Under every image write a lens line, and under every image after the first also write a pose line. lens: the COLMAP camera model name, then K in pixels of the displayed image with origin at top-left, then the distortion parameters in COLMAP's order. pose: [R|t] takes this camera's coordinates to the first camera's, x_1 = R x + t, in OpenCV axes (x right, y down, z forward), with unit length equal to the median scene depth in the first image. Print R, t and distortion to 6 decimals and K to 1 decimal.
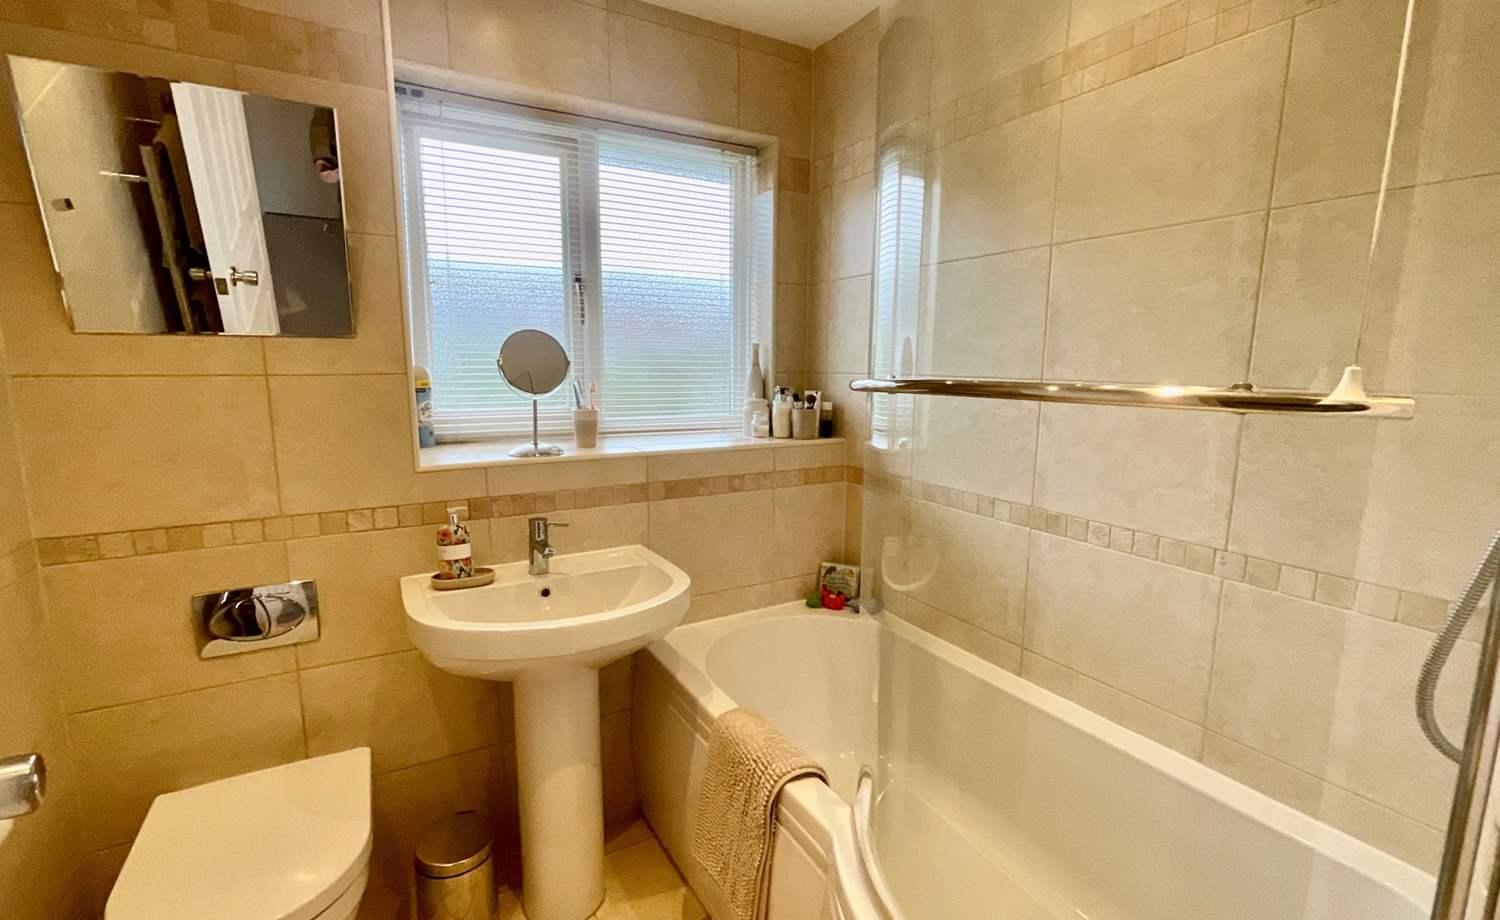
lens RADIAL K [[650.4, 0, 745.6], [0, 650.4, 461.0], [0, 0, 1]] dist [-0.002416, 0.001898]
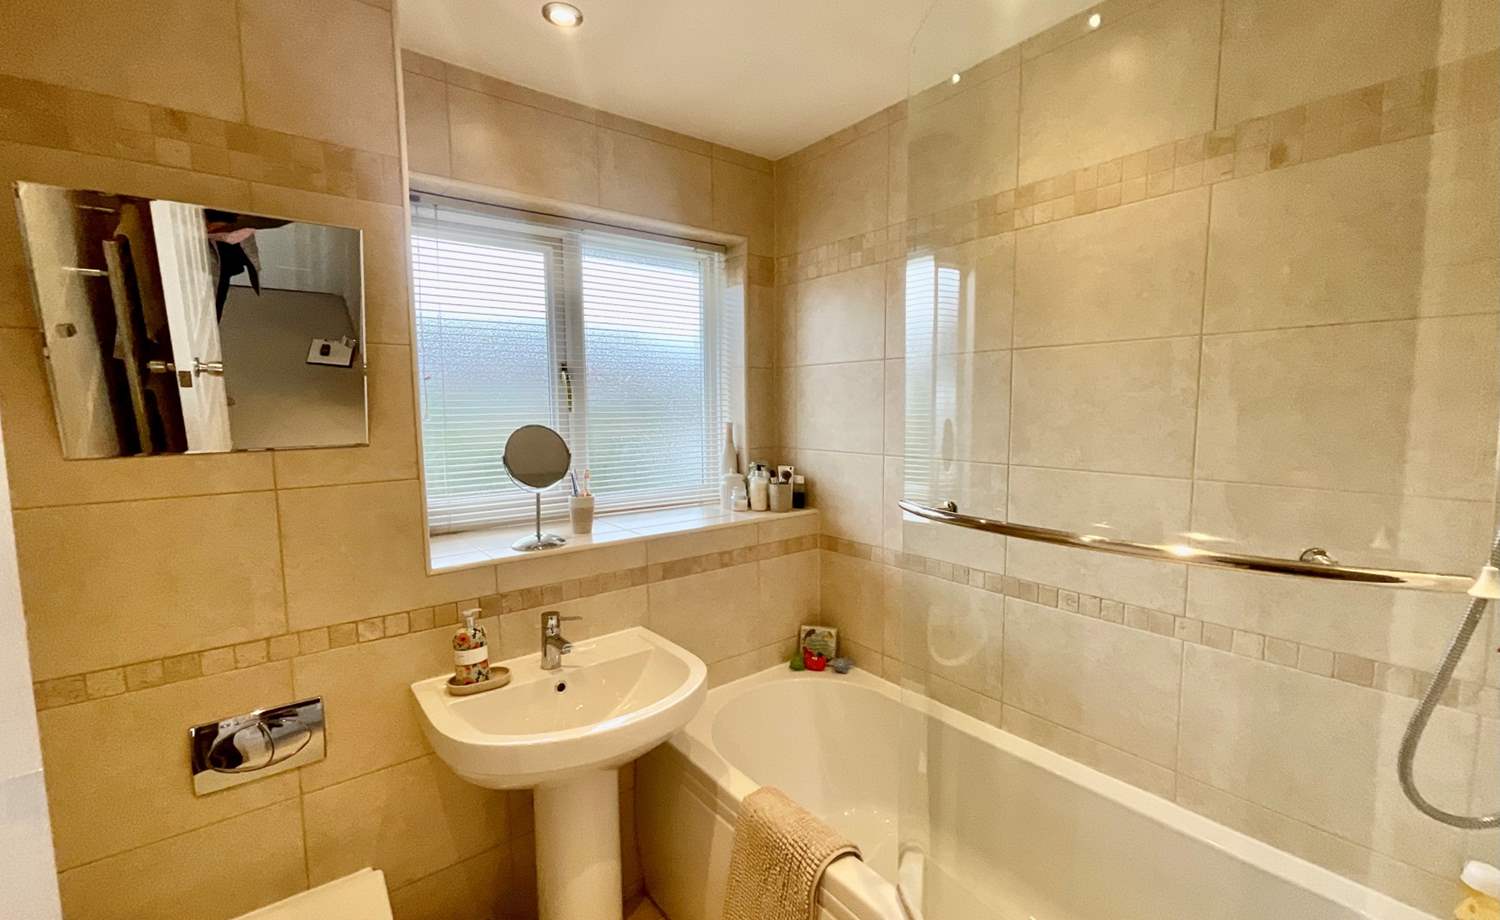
lens RADIAL K [[609.8, 0, 750.3], [0, 609.8, 466.2], [0, 0, 1]] dist [-0.001073, -0.000192]
pose [[0.990229, -0.029886, 0.136208, -0.132279], [0.037748, 0.997744, -0.055507, -0.075518], [-0.134242, 0.060107, 0.989124, 0.000696]]
